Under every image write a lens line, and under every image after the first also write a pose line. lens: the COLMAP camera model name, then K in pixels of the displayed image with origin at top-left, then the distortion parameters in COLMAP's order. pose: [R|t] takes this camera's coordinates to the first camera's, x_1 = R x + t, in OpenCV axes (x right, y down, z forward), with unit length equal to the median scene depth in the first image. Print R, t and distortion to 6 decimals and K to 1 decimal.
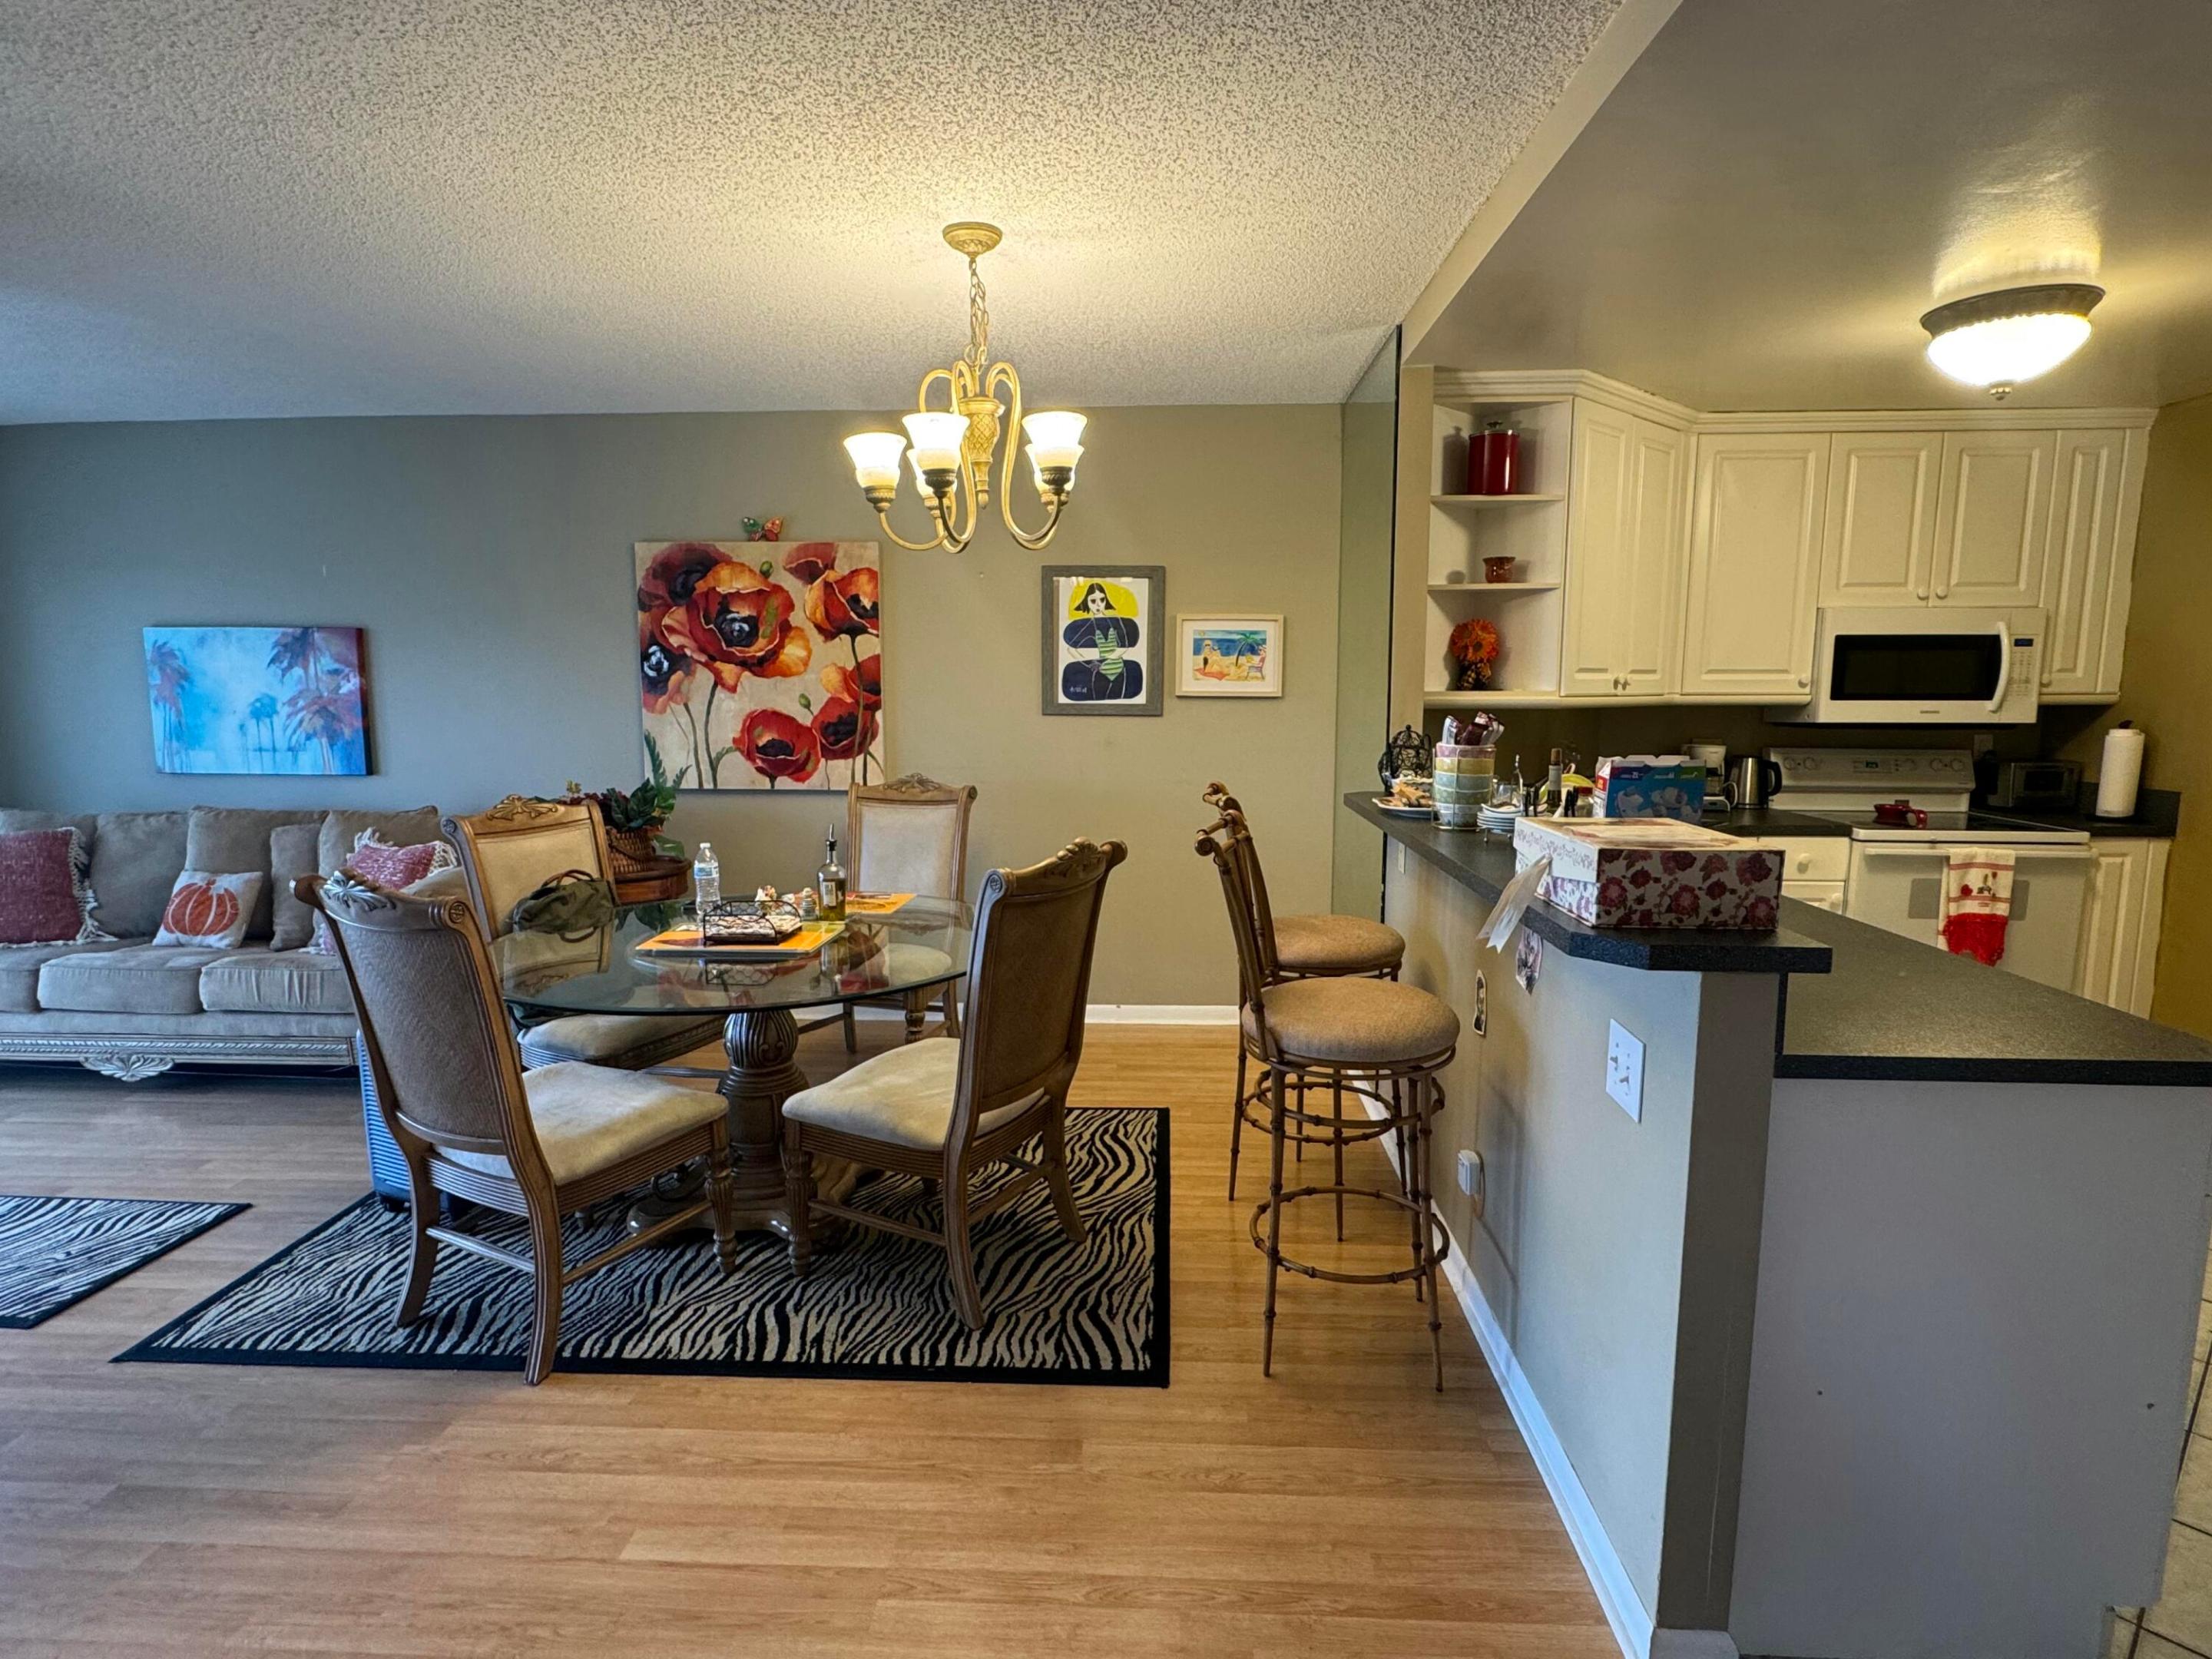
lens RADIAL K [[1152.4, 0, 1101.6], [0, 1152.4, 829.3], [0, 0, 1]] dist [-0.008792, 0.000357]
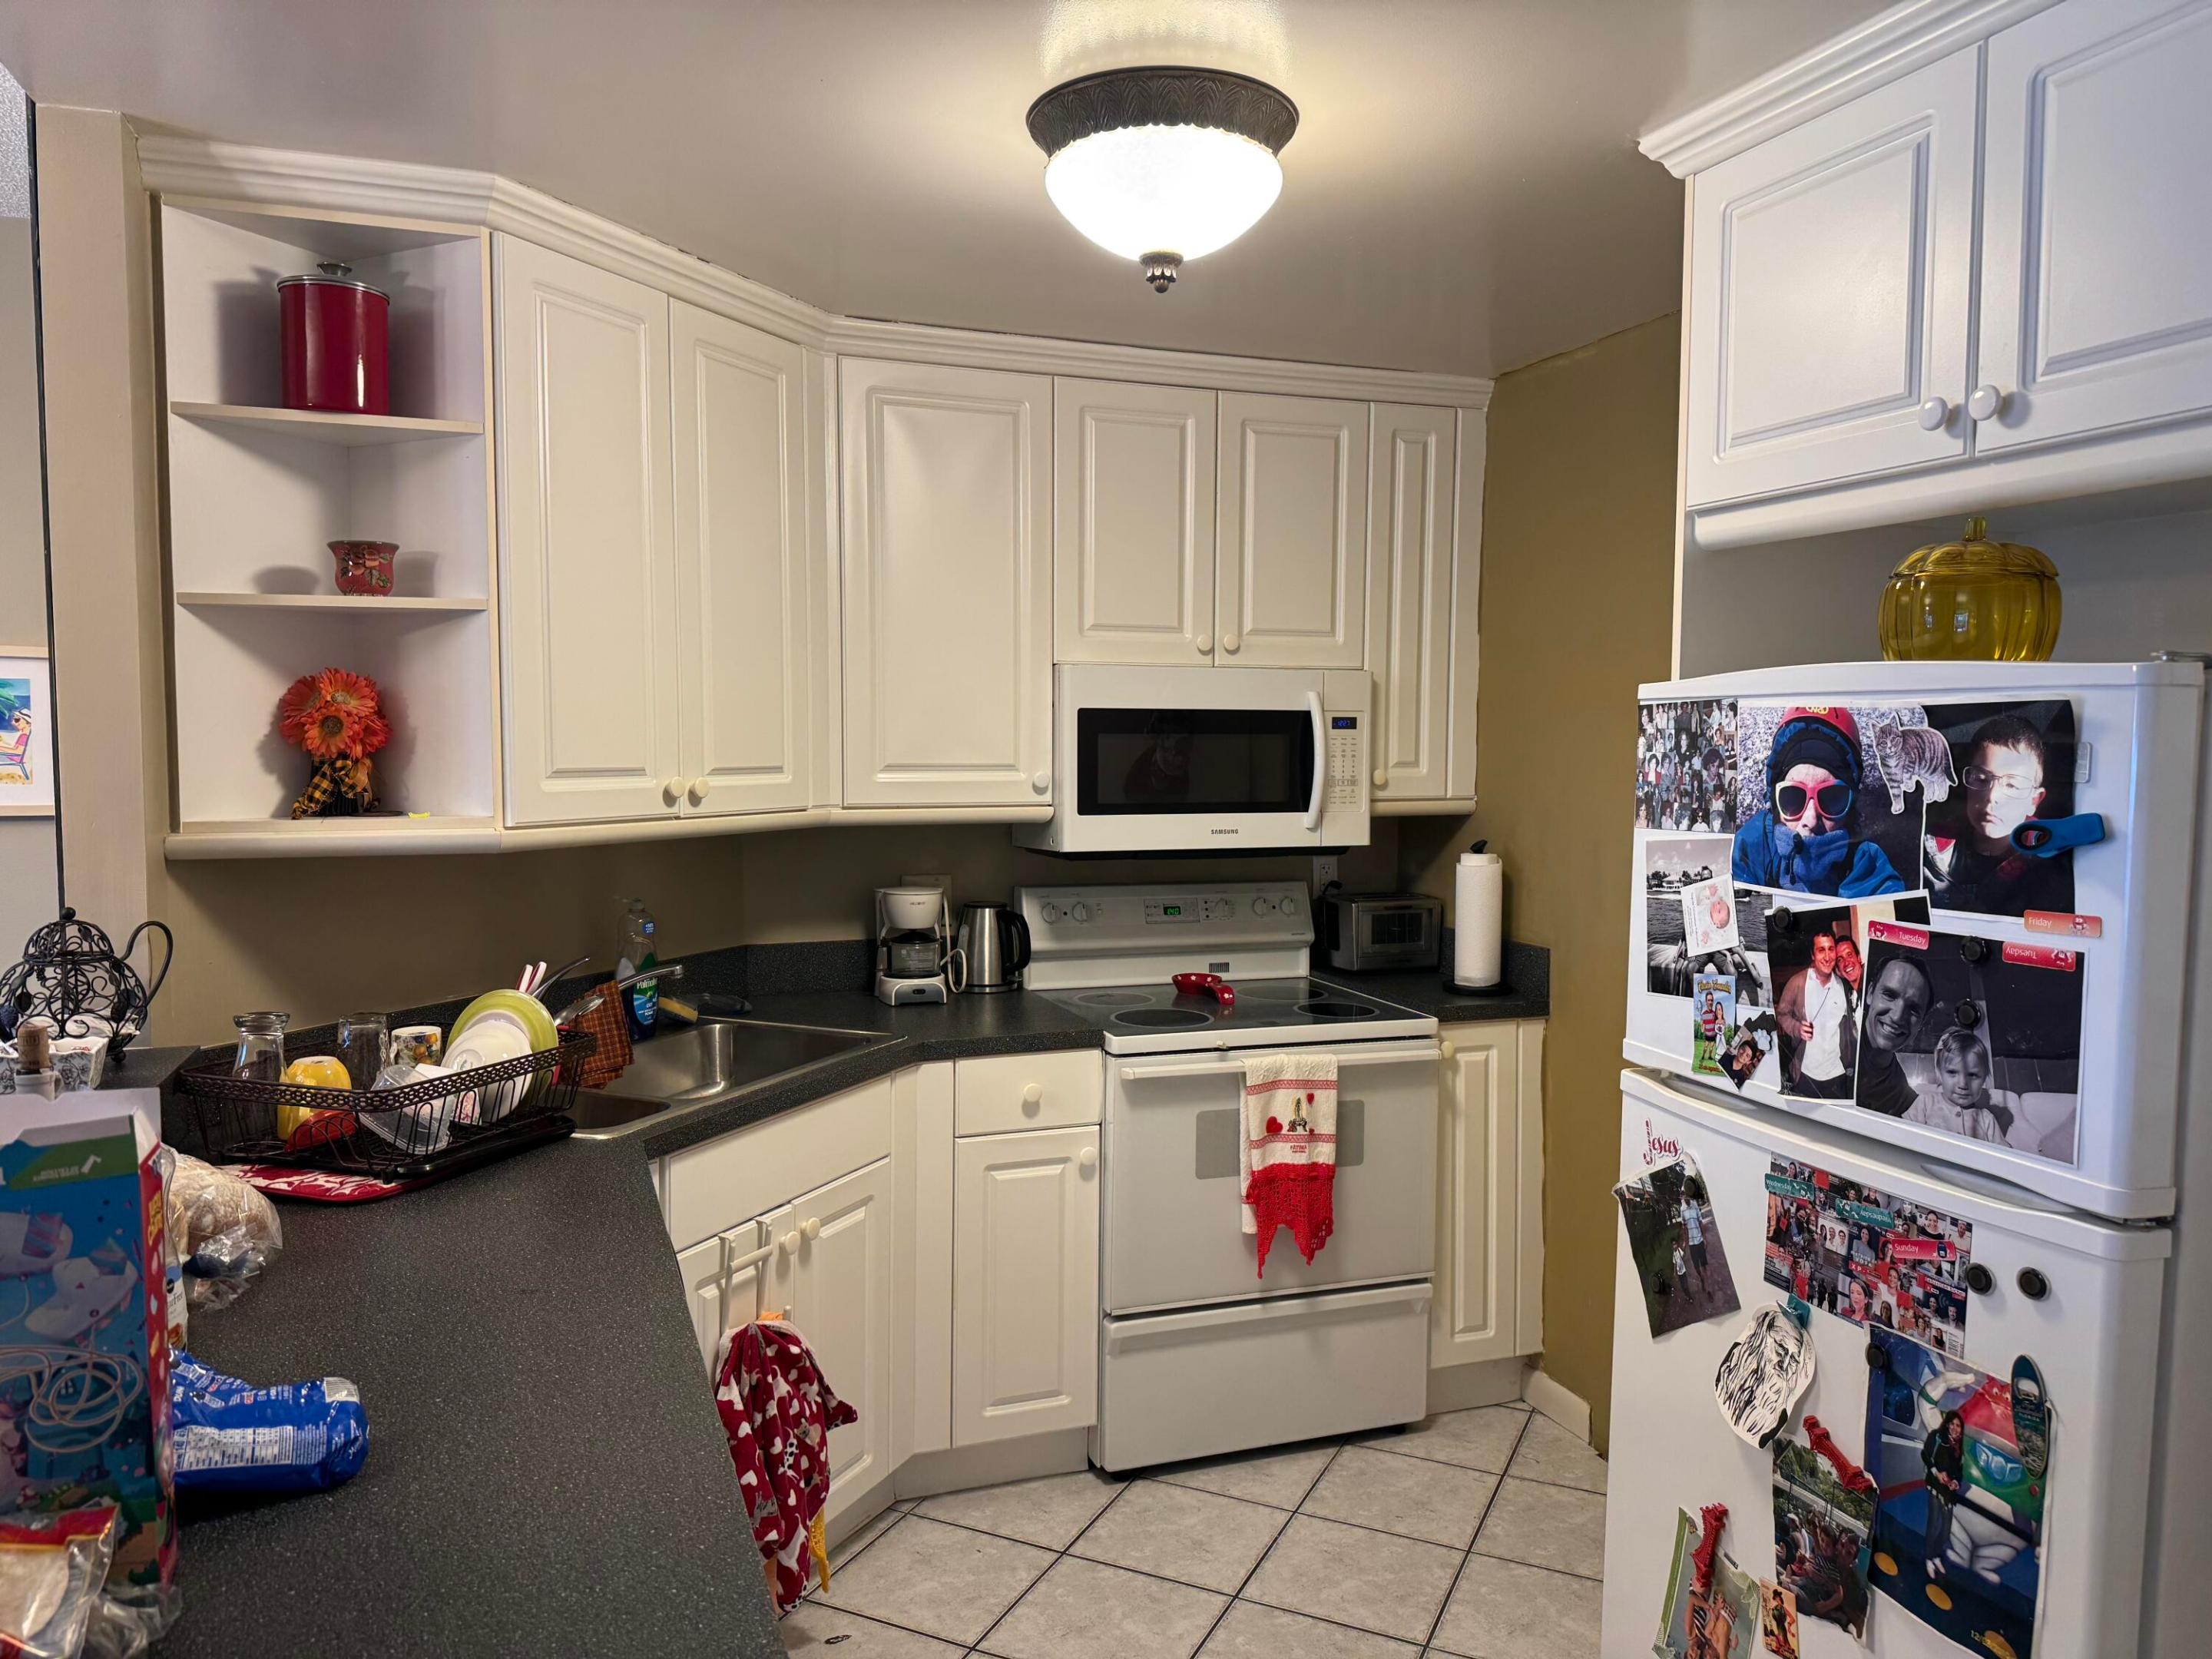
lens RADIAL K [[1559.9, 0, 1107.5], [0, 1559.9, 831.4], [0, 0, 1]] dist [0.038947, -0.015622]
pose [[0.915972, -0.018823, 0.400800, 0.334236], [0.047011, 0.997054, -0.060611, -0.055805], [-0.398478, 0.074361, 0.914158, 0.256529]]
